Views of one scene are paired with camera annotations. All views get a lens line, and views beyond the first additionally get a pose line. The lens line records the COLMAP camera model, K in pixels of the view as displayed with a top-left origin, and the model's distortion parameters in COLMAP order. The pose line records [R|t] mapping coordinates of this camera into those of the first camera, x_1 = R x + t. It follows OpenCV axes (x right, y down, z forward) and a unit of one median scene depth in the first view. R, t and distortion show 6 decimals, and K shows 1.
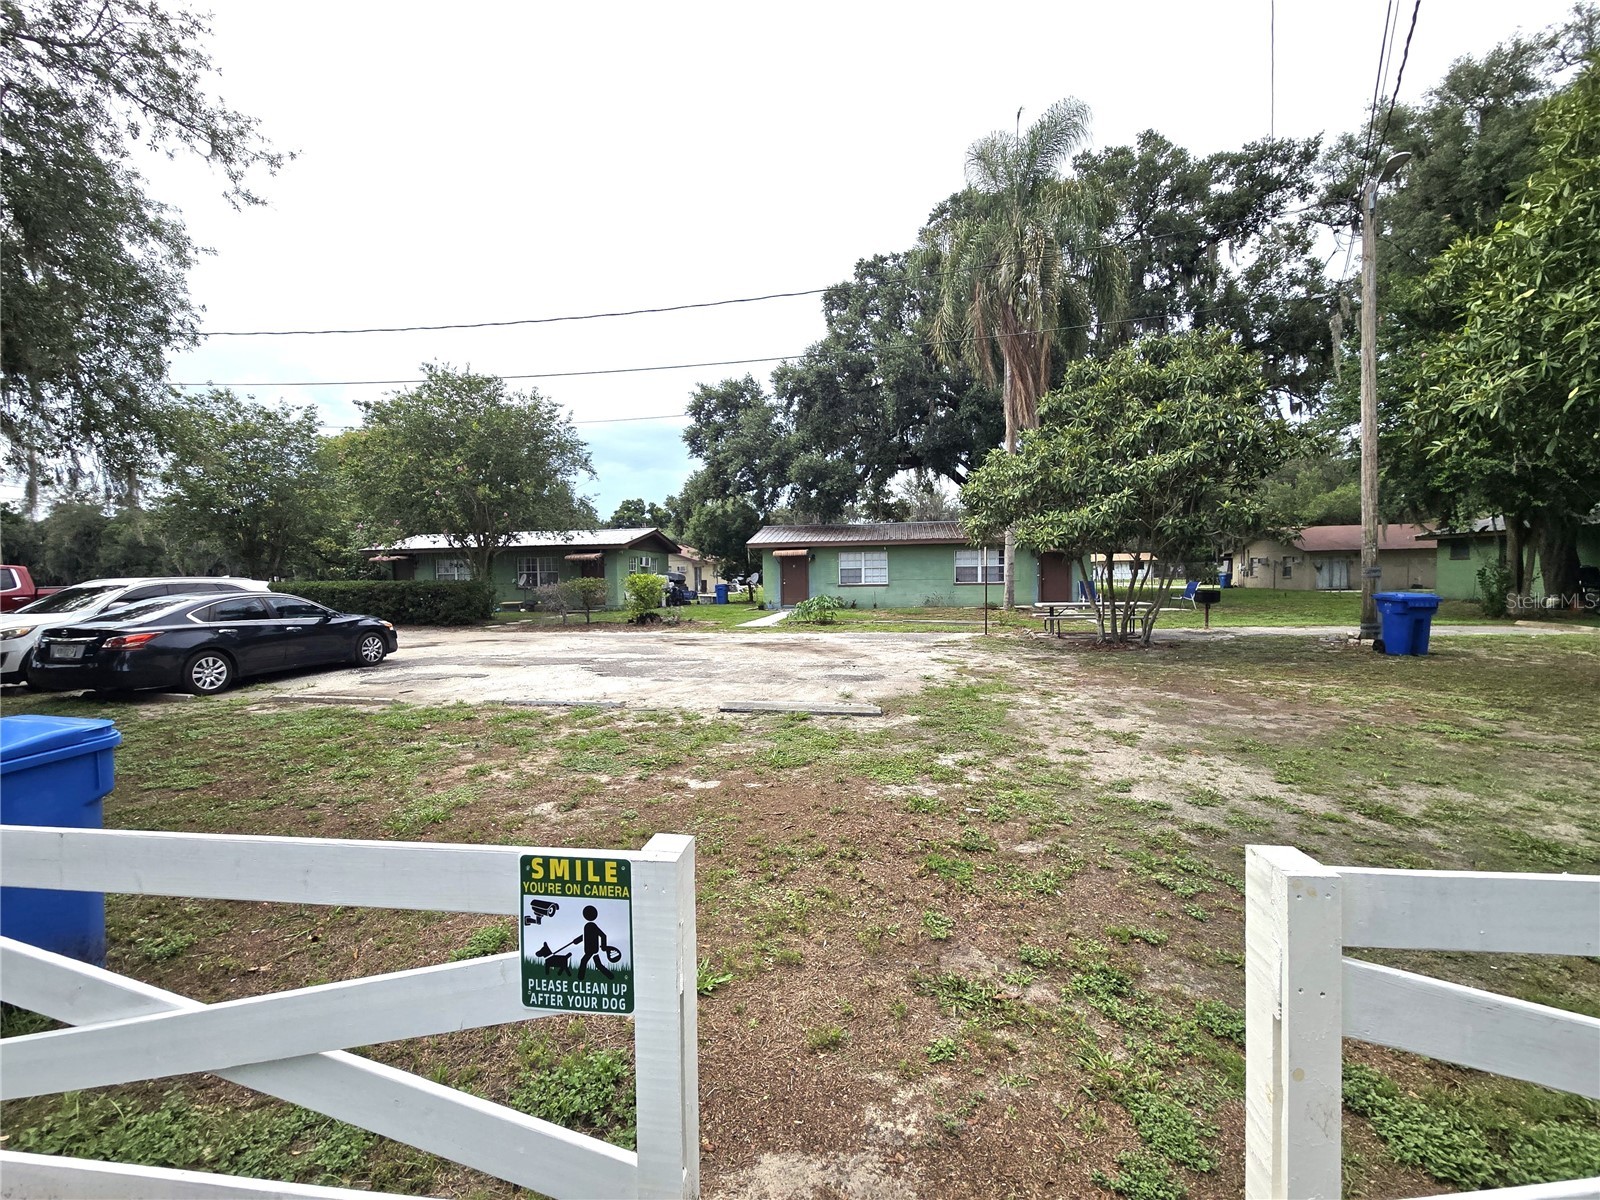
lens RADIAL K [[645.6, 0, 797.5], [0, 645.6, 603.3], [0, 0, 1]] dist [-0.000763, 0.001471]
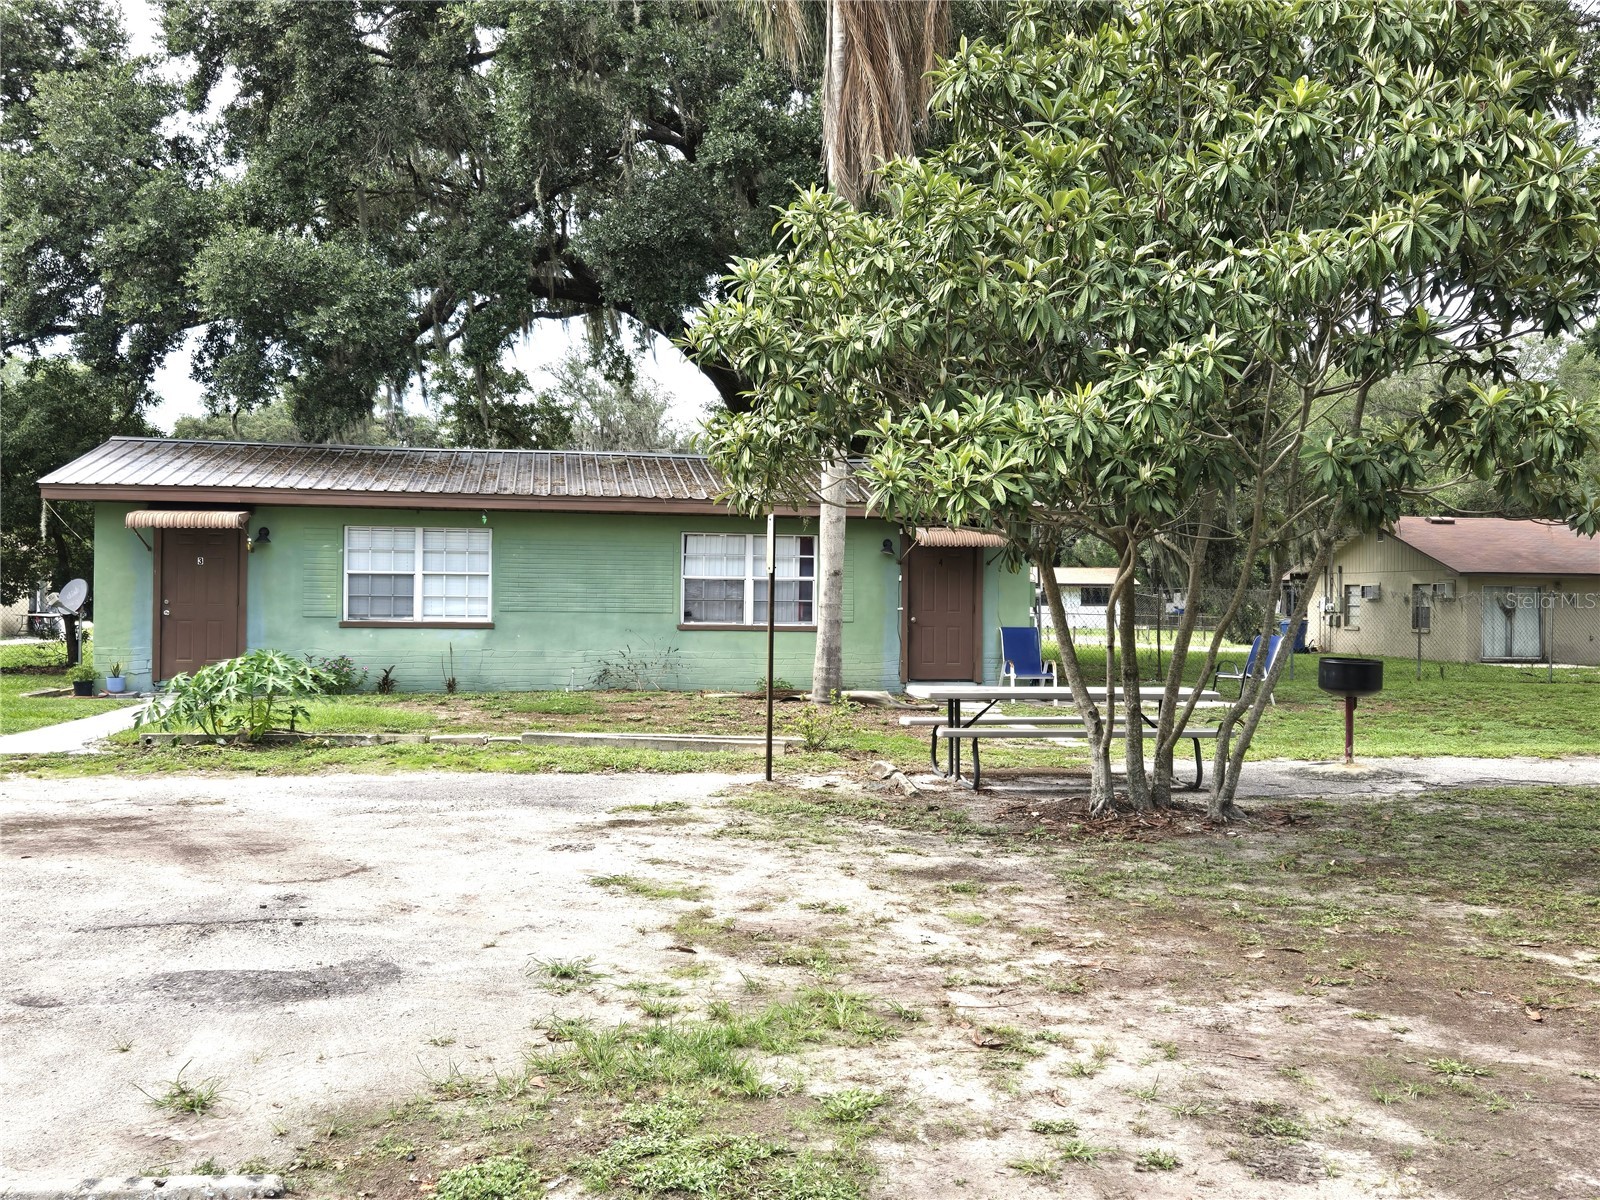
lens RADIAL K [[1245.1, 0, 790.3], [0, 1245.1, 605.9], [0, 0, 1]] dist [0.030578, -0.027734]
pose [[0.949787, 0.029941, 0.311462, 0.092966], [-0.013828, 0.998455, -0.053812, -0.005732], [-0.312592, 0.046803, 0.948734, 0.355456]]
